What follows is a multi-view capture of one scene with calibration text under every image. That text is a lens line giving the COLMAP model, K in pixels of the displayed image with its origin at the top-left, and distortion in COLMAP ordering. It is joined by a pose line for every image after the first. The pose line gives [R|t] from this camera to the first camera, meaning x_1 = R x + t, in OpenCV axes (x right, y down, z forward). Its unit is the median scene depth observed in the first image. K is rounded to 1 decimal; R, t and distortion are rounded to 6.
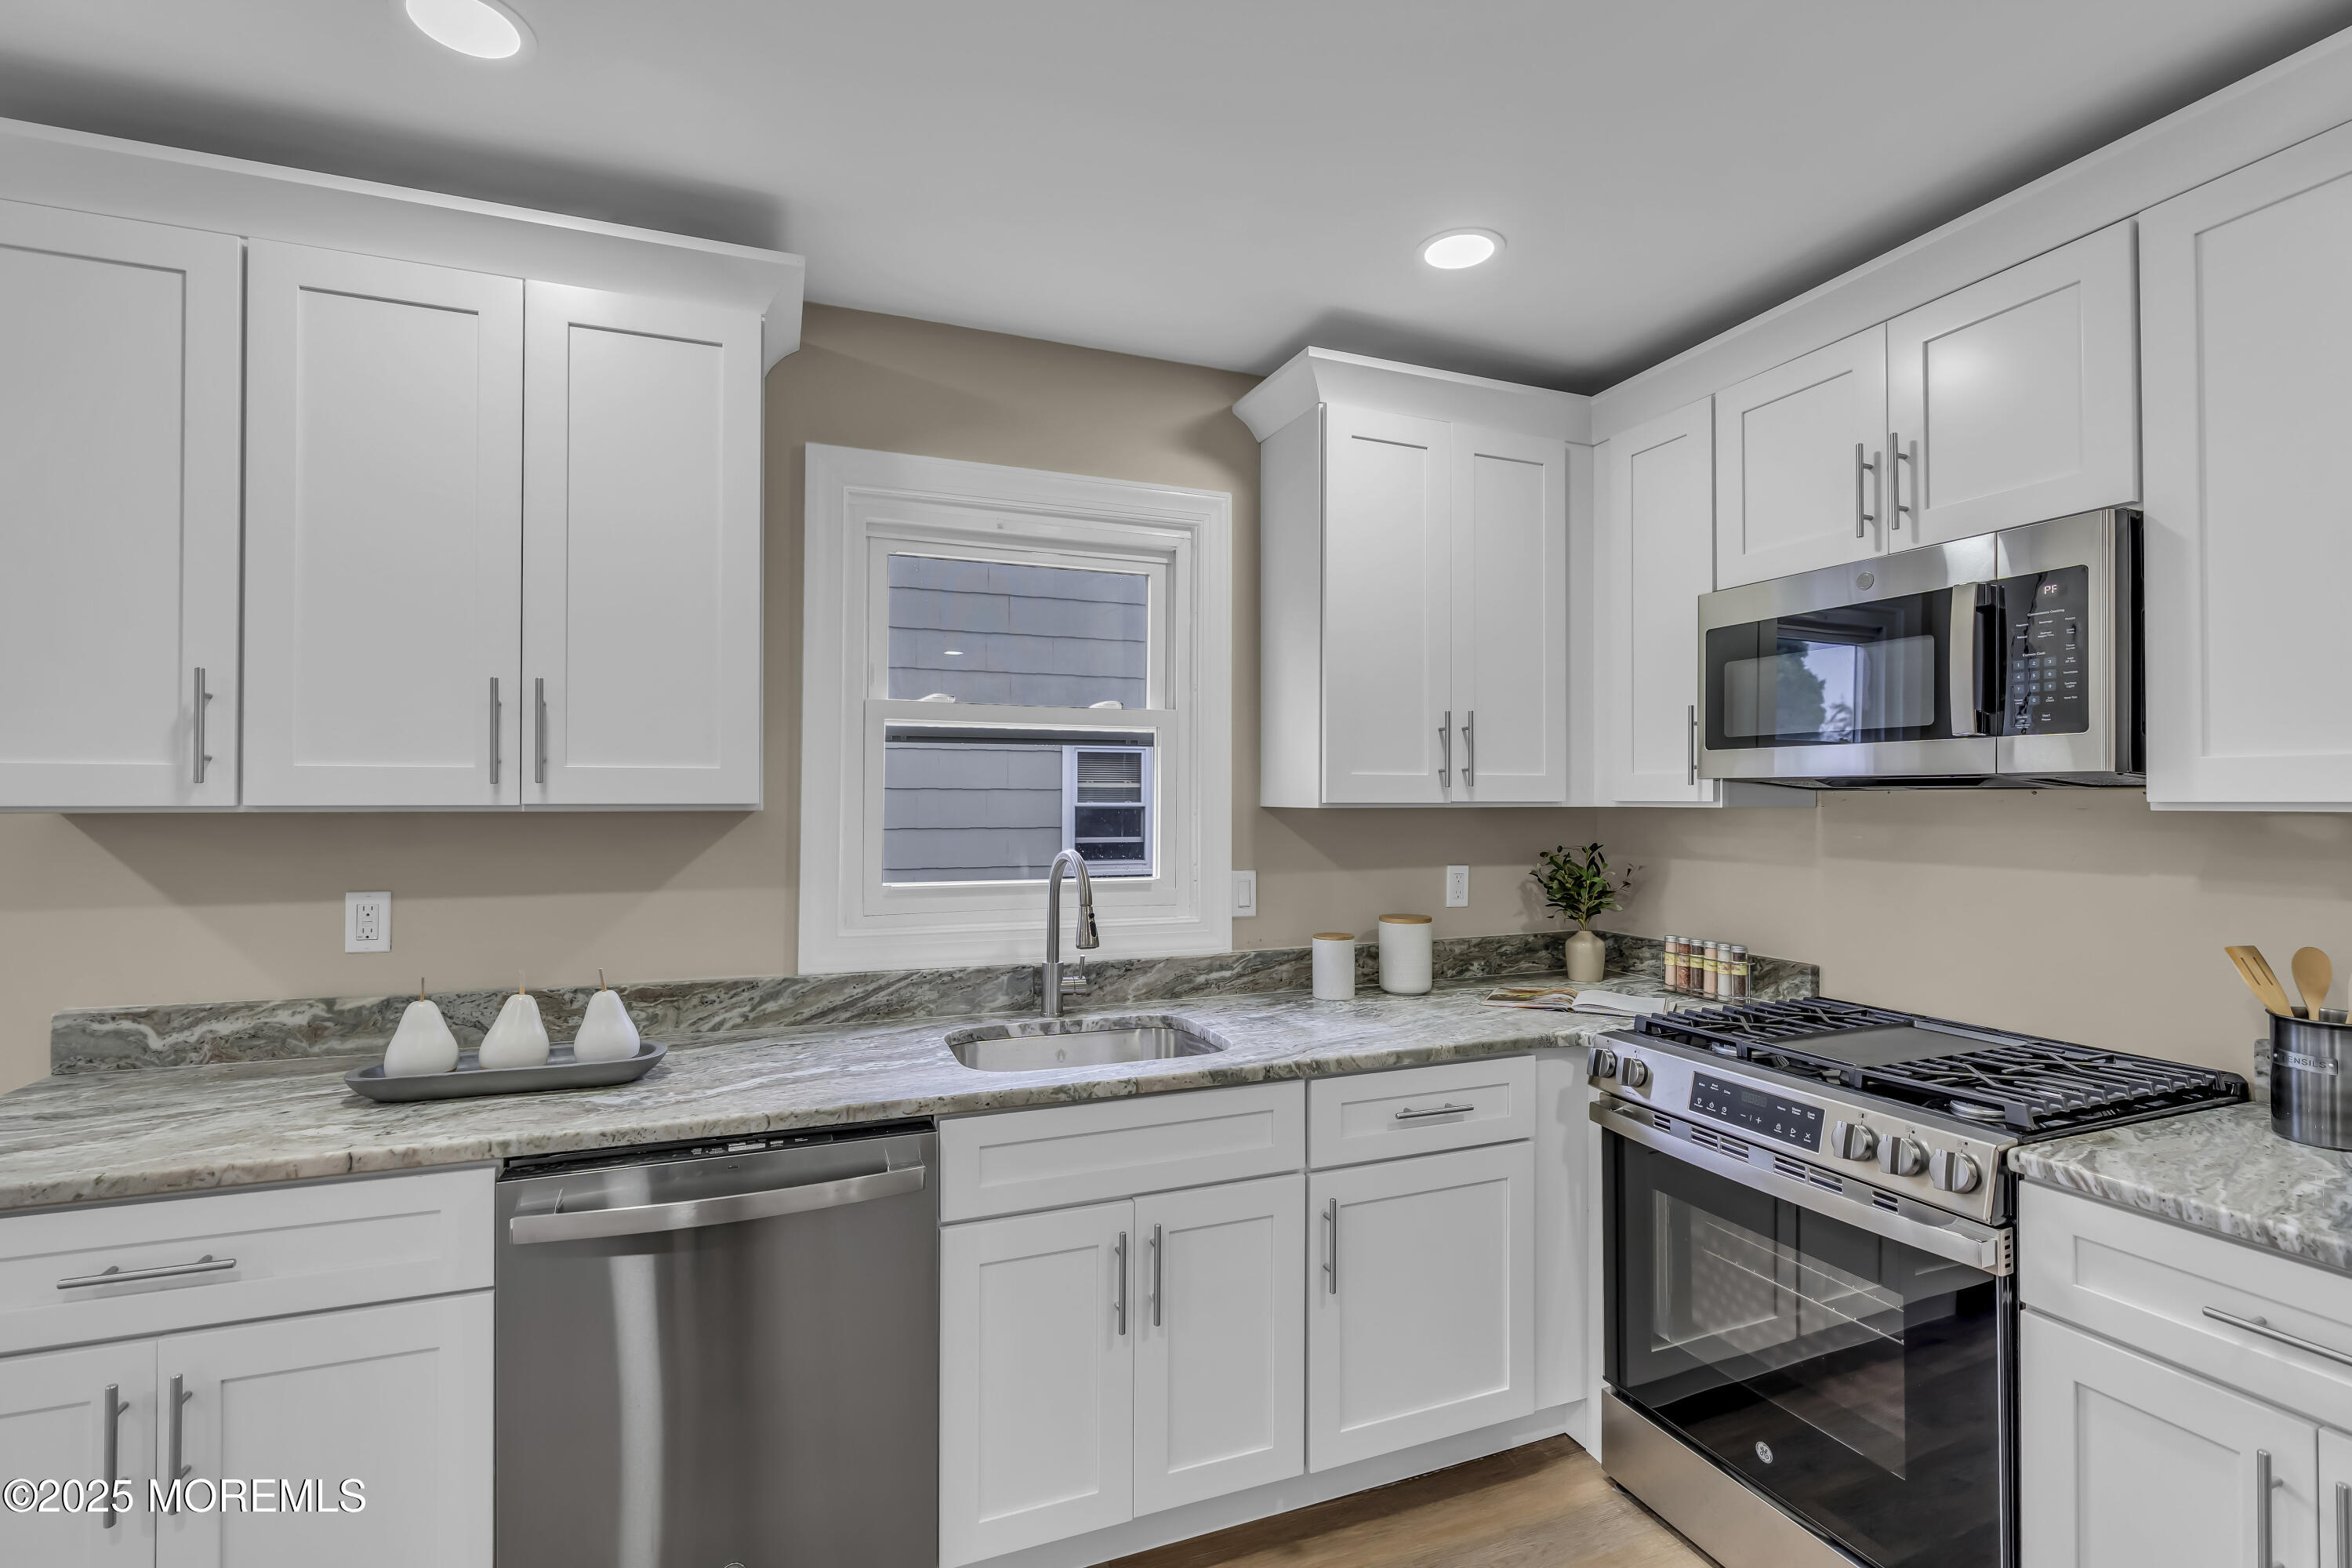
lens RADIAL K [[1058.4, 0, 1176.0], [0, 1058.4, 784.0], [0, 0, 1]] dist [-0.017615, 0.006272]
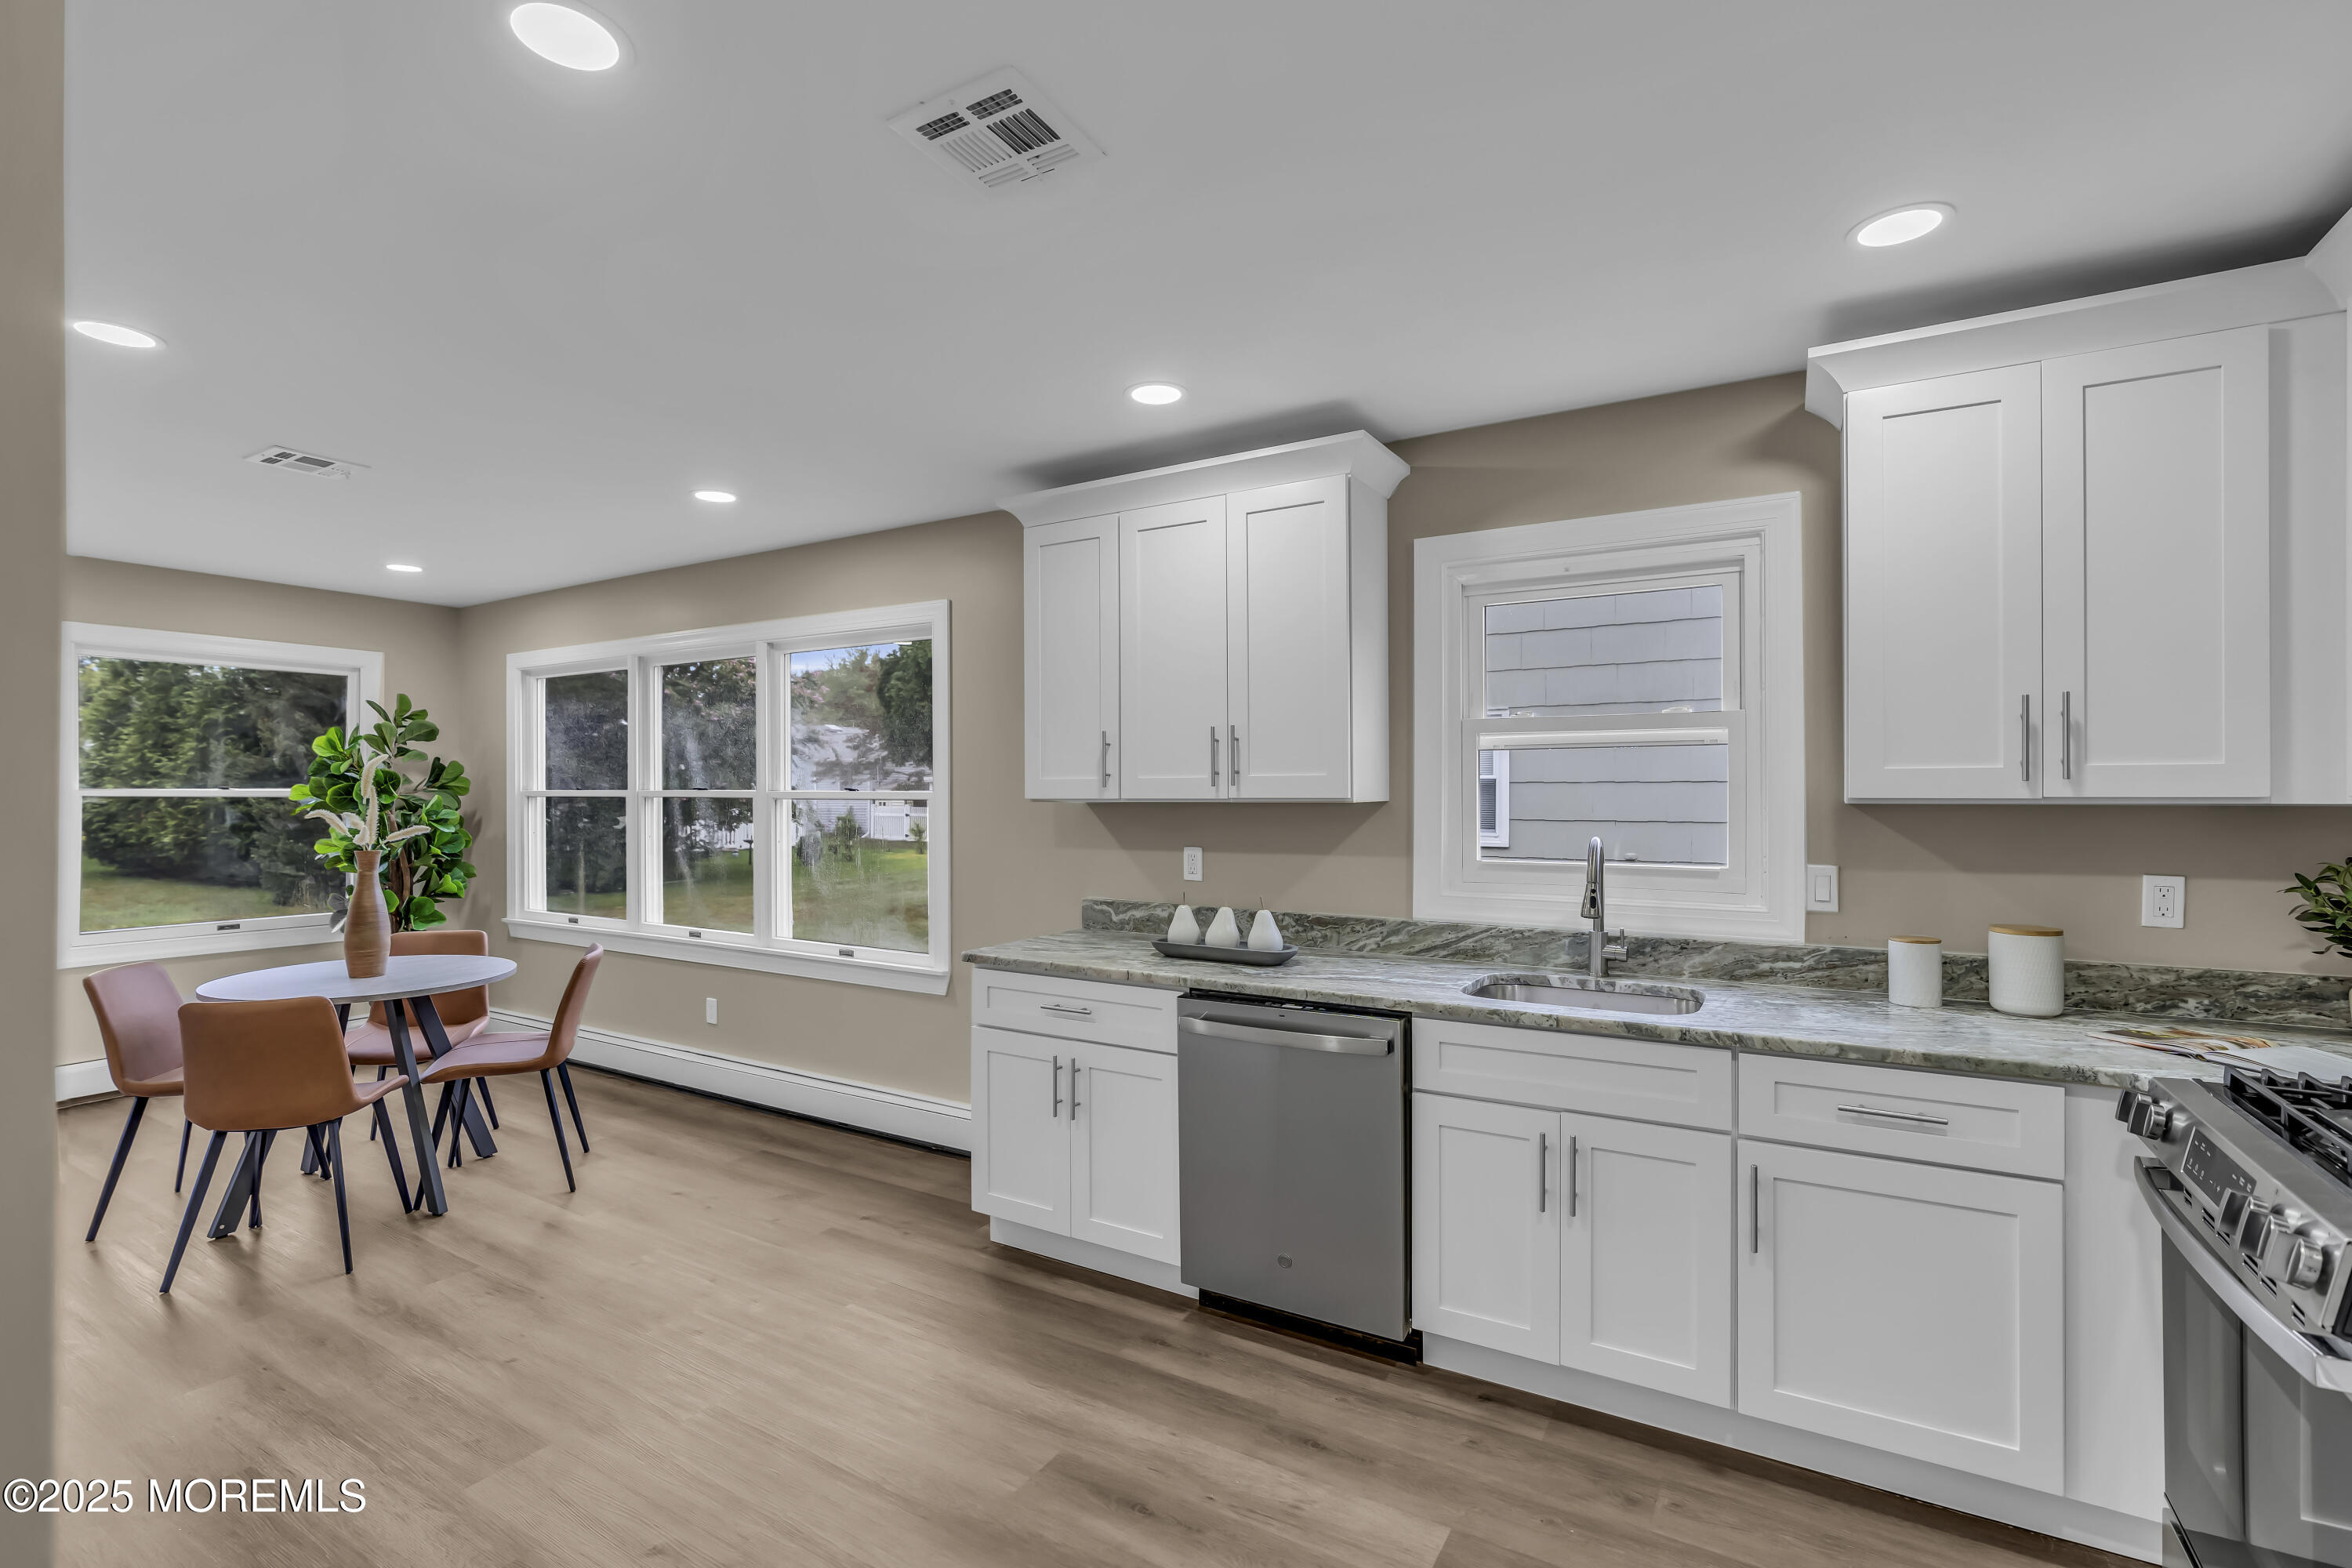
lens RADIAL K [[1058.4, 0, 1176.0], [0, 1058.4, 784.0], [0, 0, 1]] dist [-0.017615, 0.006272]
pose [[0.609099, -0.008426, -0.793050, 0.629289], [0.013932, 0.999903, 0.000077, -0.005049], [0.792972, -0.011095, 0.609157, -0.117550]]
